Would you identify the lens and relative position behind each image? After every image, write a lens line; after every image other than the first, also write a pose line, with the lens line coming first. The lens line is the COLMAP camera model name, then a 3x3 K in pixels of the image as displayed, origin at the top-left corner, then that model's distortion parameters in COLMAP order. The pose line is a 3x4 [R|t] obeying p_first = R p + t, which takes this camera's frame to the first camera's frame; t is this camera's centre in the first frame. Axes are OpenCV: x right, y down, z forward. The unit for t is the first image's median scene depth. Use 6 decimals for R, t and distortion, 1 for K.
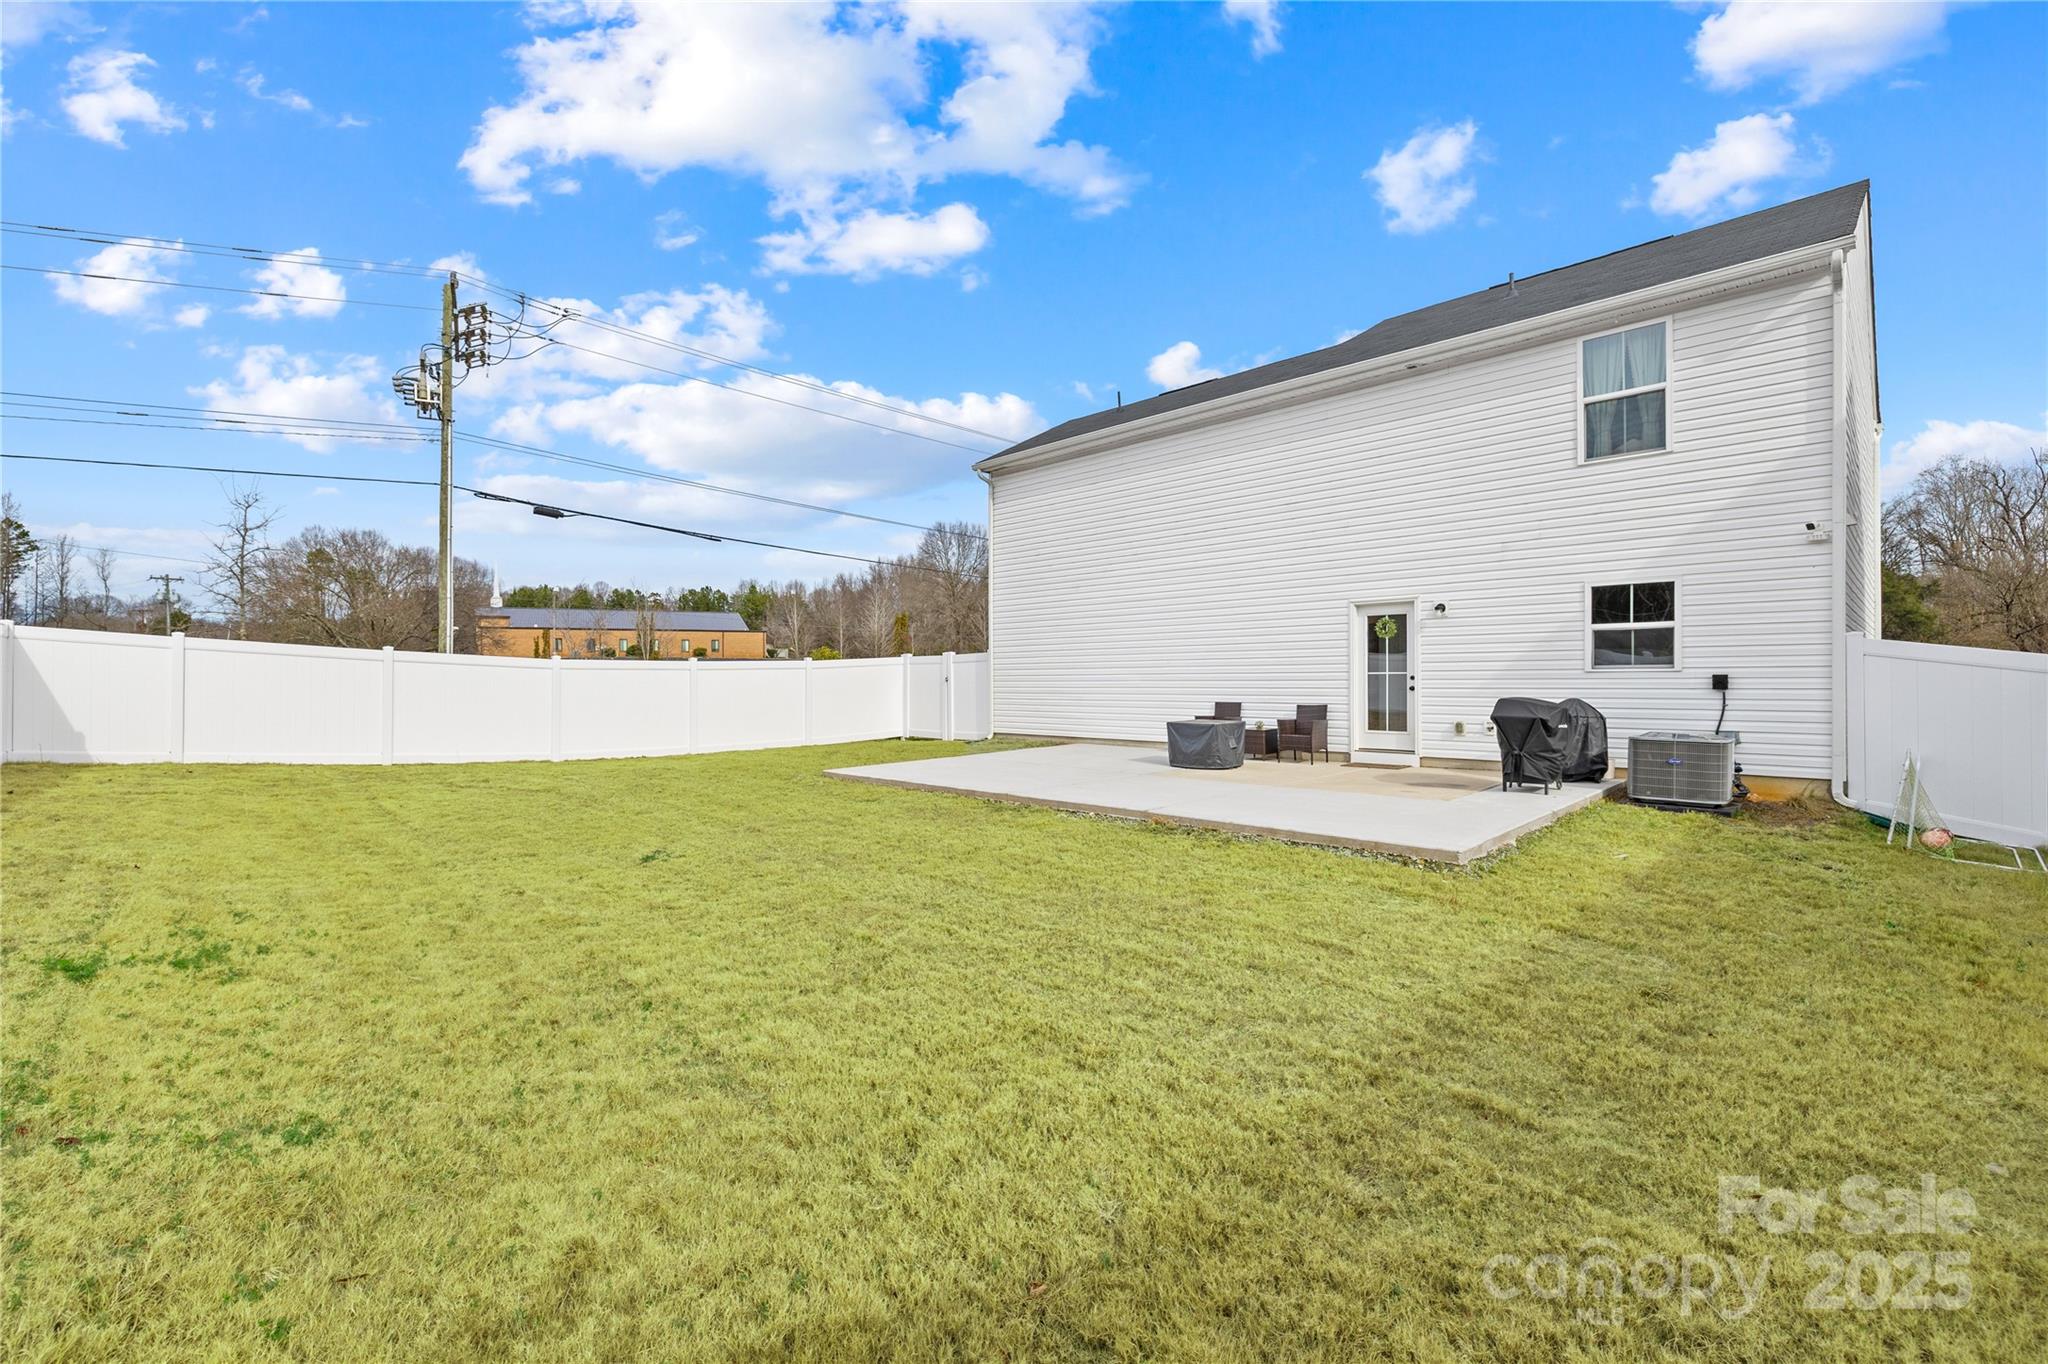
lens RADIAL K [[833.9, 0, 1008.5], [0, 833.9, 682.4], [0, 0, 1]] dist [-0.001311, -0.000086]
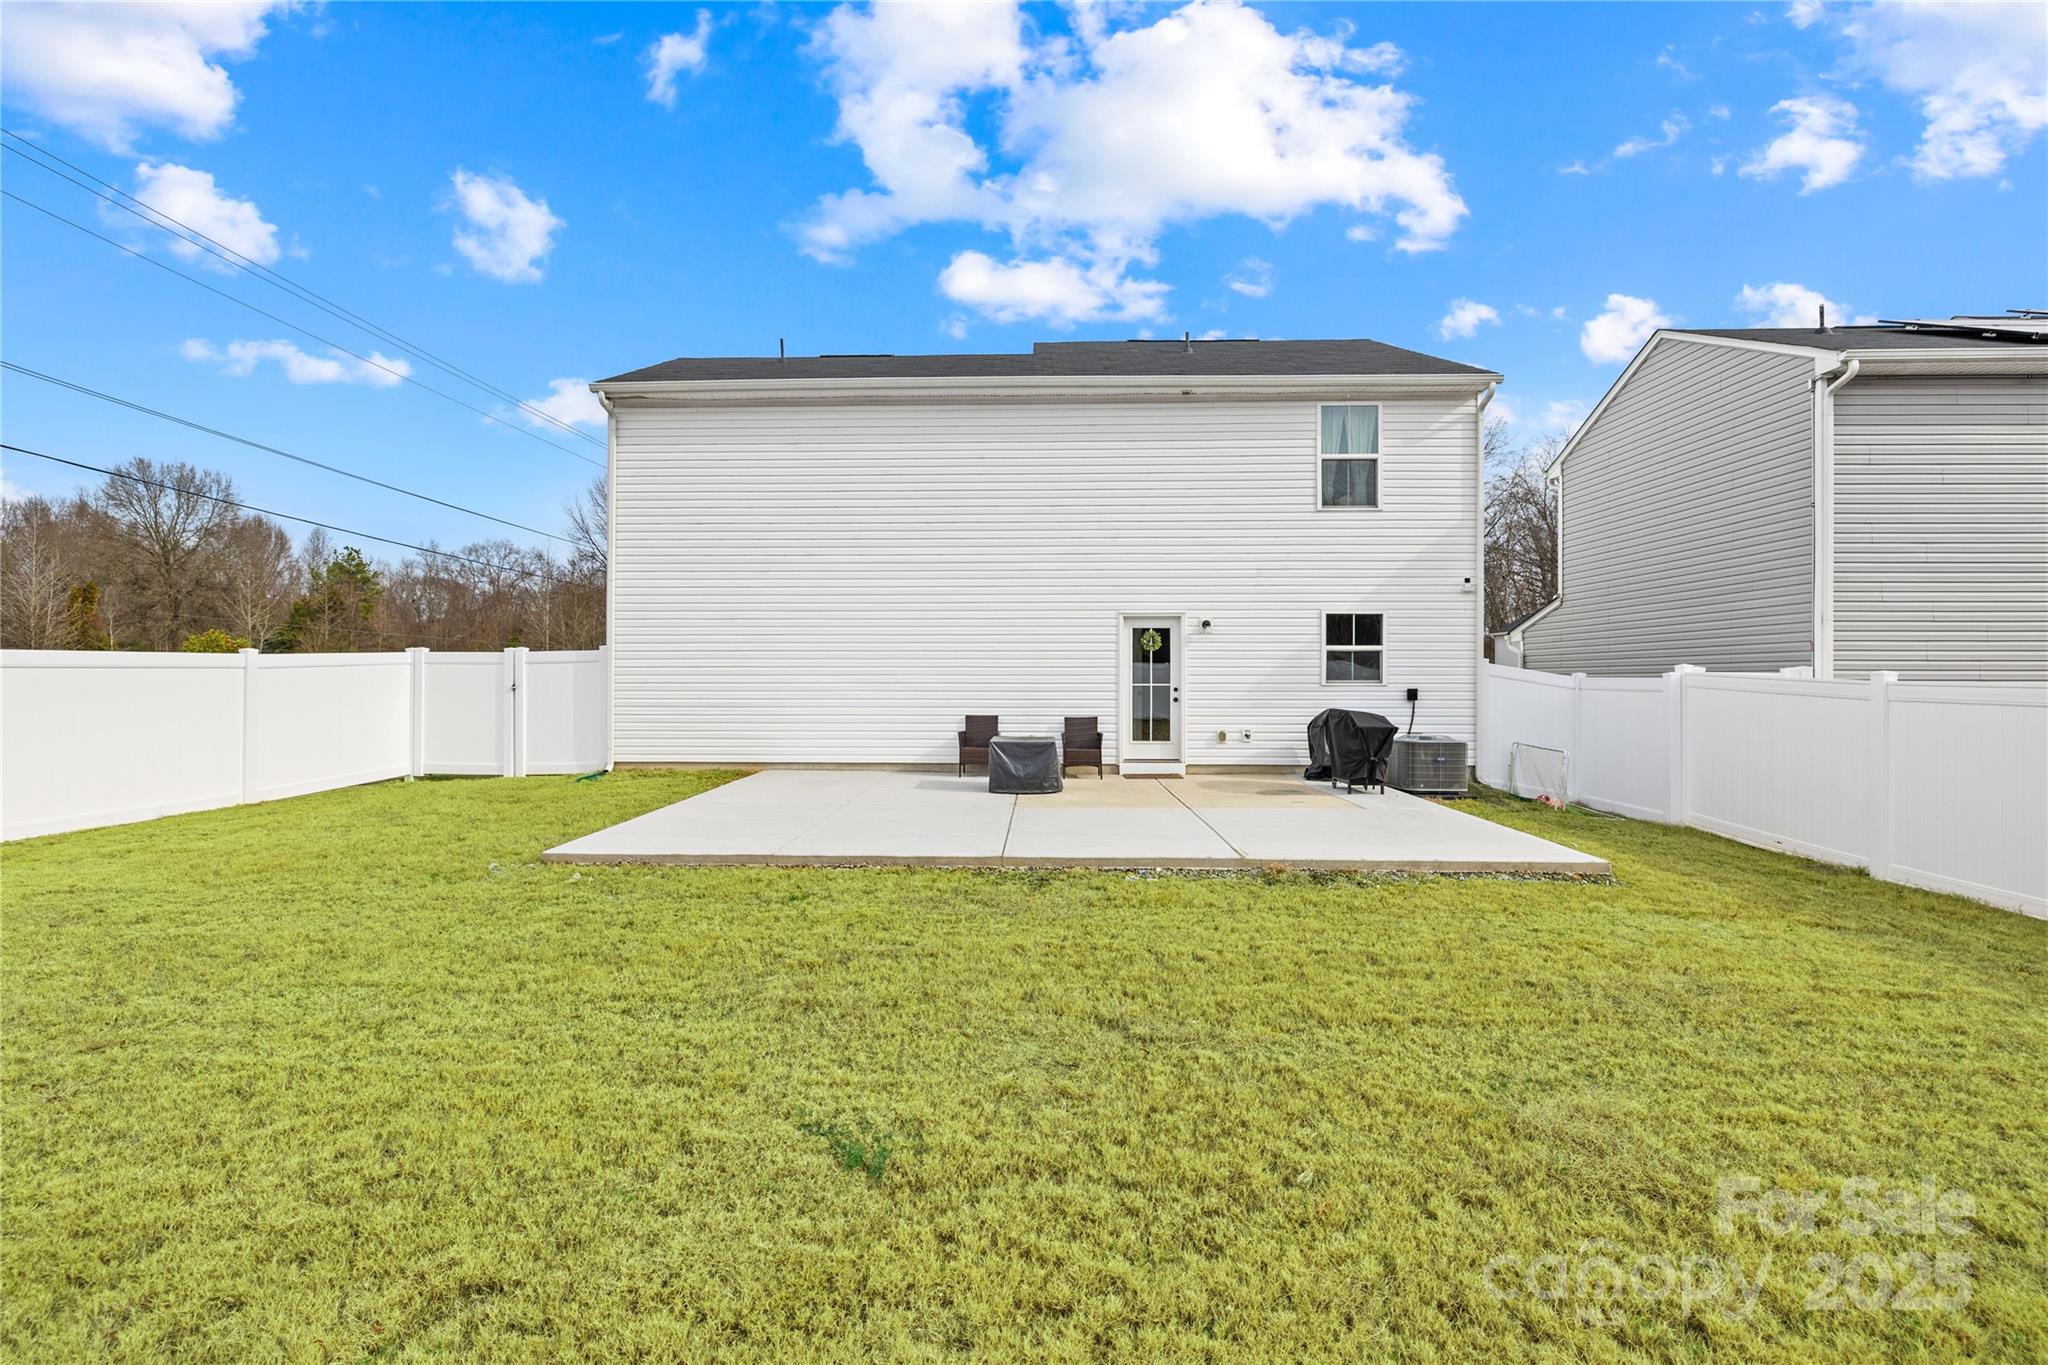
lens RADIAL K [[833.9, 0, 1023.0], [0, 833.9, 681.7], [0, 0, 1]] dist [-0.001311, -0.000086]
pose [[0.743895, 0.008028, 0.668248, -0.363808], [-0.002707, 0.999956, -0.009000, -0.005487], [-0.668291, 0.004886, 0.743884, 0.355605]]
